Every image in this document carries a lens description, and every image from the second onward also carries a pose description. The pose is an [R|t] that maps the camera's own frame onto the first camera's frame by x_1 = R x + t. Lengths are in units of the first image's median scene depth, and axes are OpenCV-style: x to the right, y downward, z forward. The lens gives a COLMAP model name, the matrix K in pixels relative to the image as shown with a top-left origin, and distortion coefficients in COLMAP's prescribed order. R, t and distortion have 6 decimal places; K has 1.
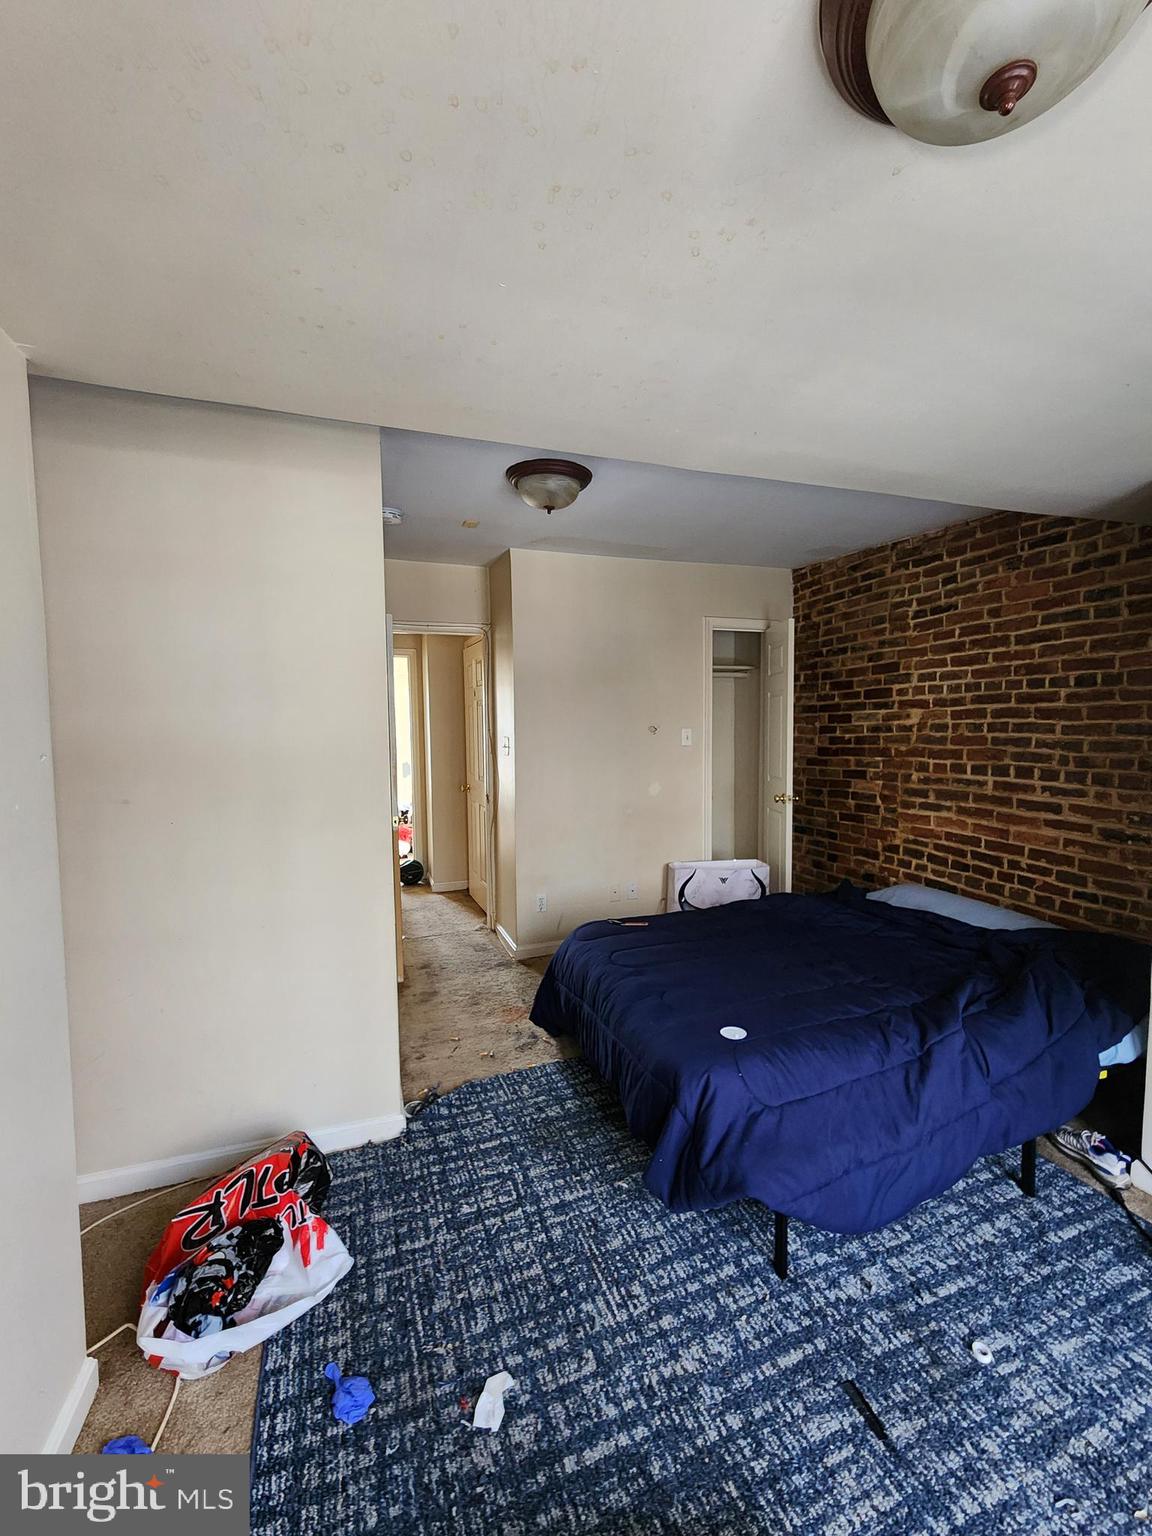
lens RADIAL K [[630.4, 0, 580.5], [0, 630.4, 774.2], [0, 0, 1]] dist [-0.000452, 0.000622]
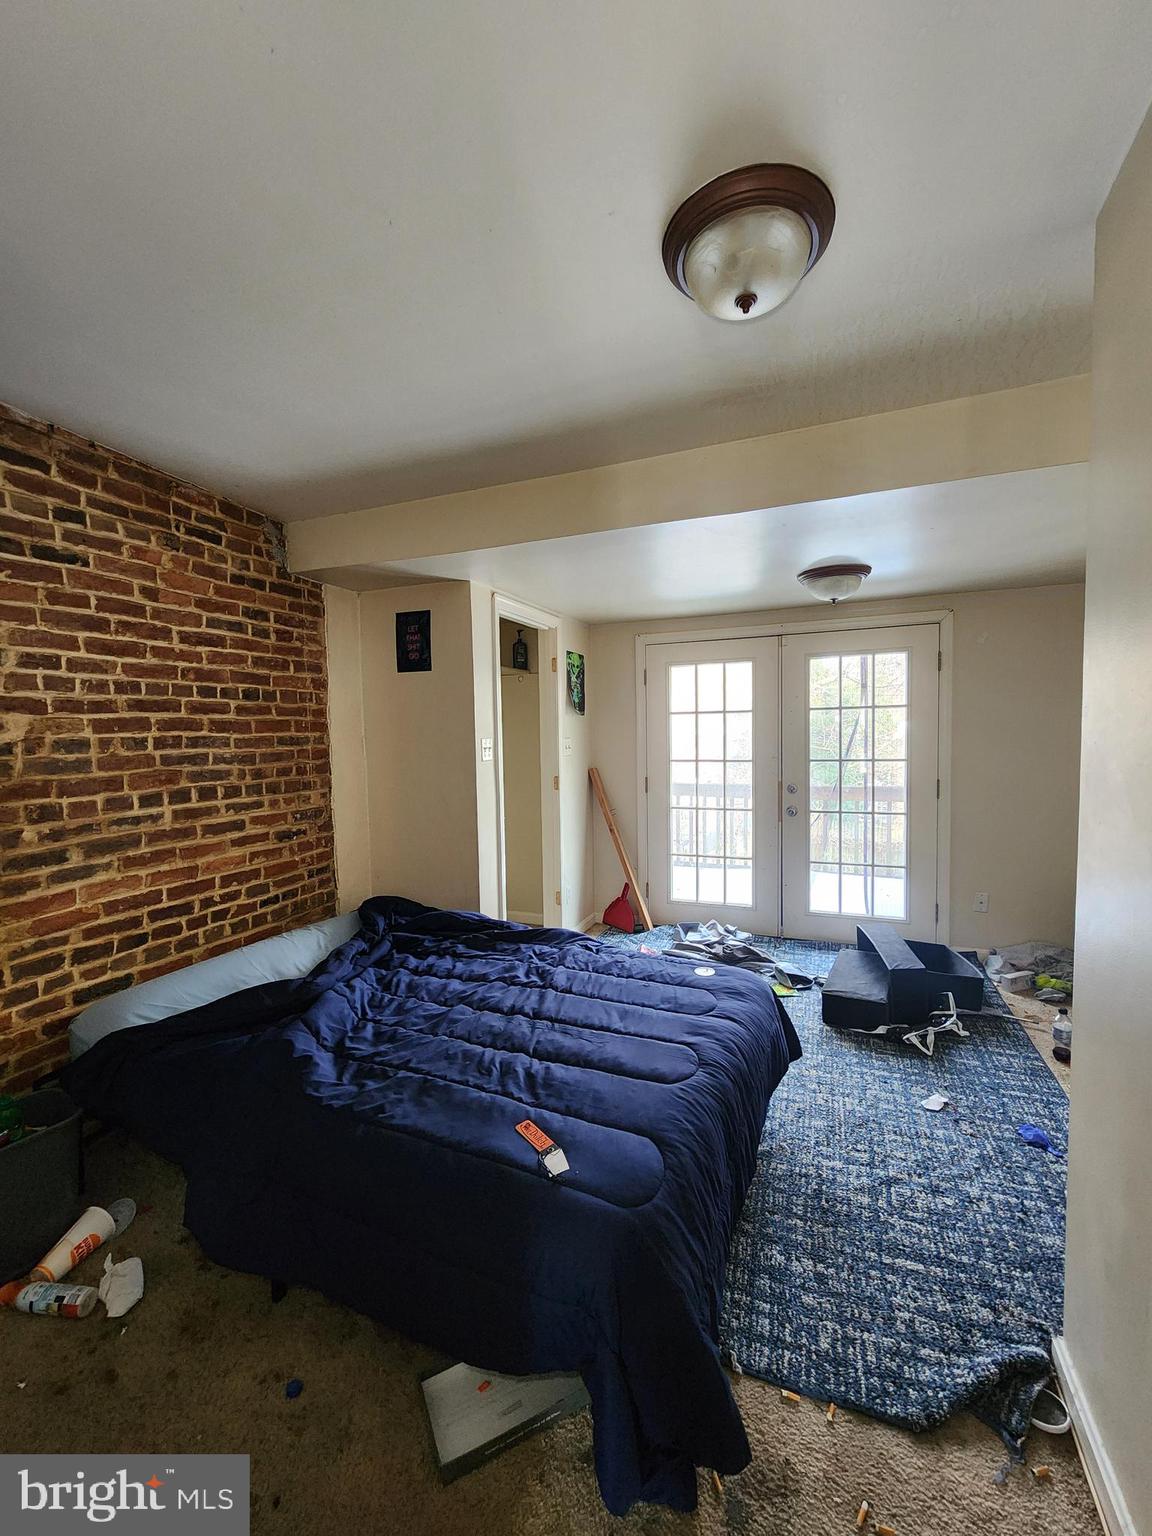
lens RADIAL K [[630.4, 0, 579.3], [0, 630.4, 768.3], [0, 0, 1]] dist [-0.000452, 0.000622]
pose [[-0.740867, -0.019802, 0.671360, -0.266790], [0.076837, 0.990504, 0.114008, -0.100016], [-0.667242, 0.136050, -0.732310, 1.335146]]
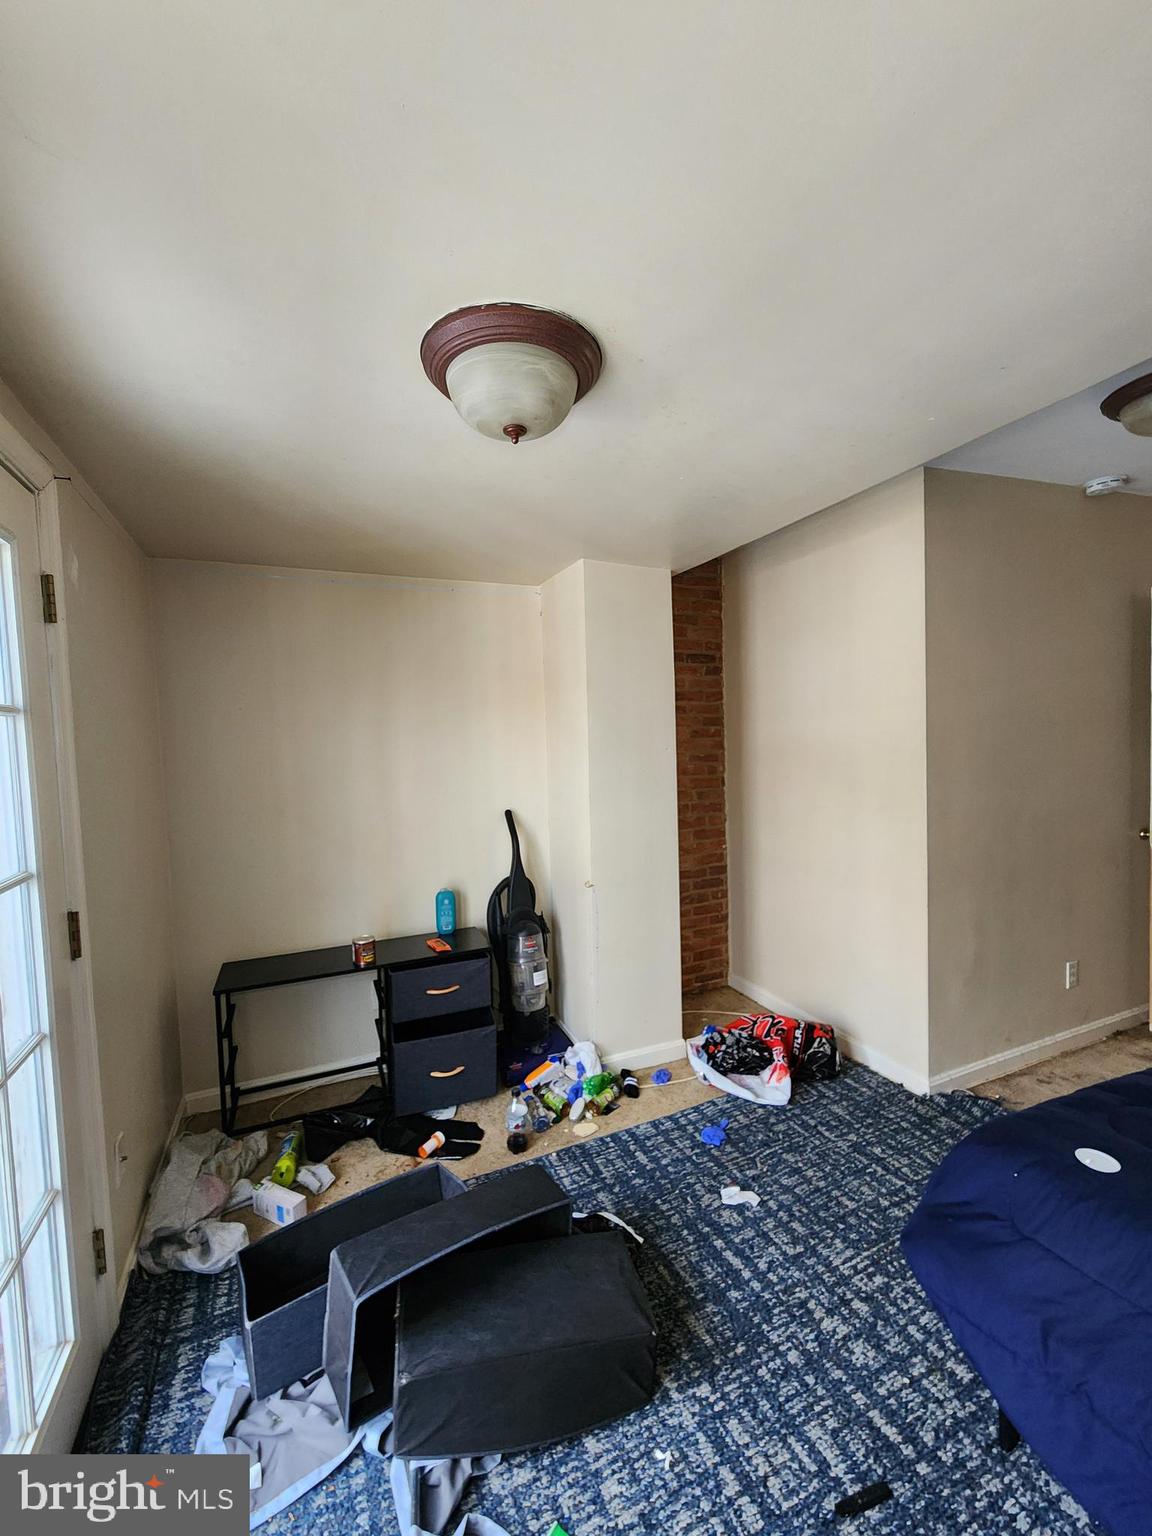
lens RADIAL K [[630.4, 0, 576.9], [0, 630.4, 766.1], [0, 0, 1]] dist [-0.000452, 0.000622]
pose [[0.073666, 0.056998, -0.995653, 0.577522], [-0.049816, 0.997329, 0.053408, -0.027696], [0.996038, 0.045665, 0.076308, 0.220133]]
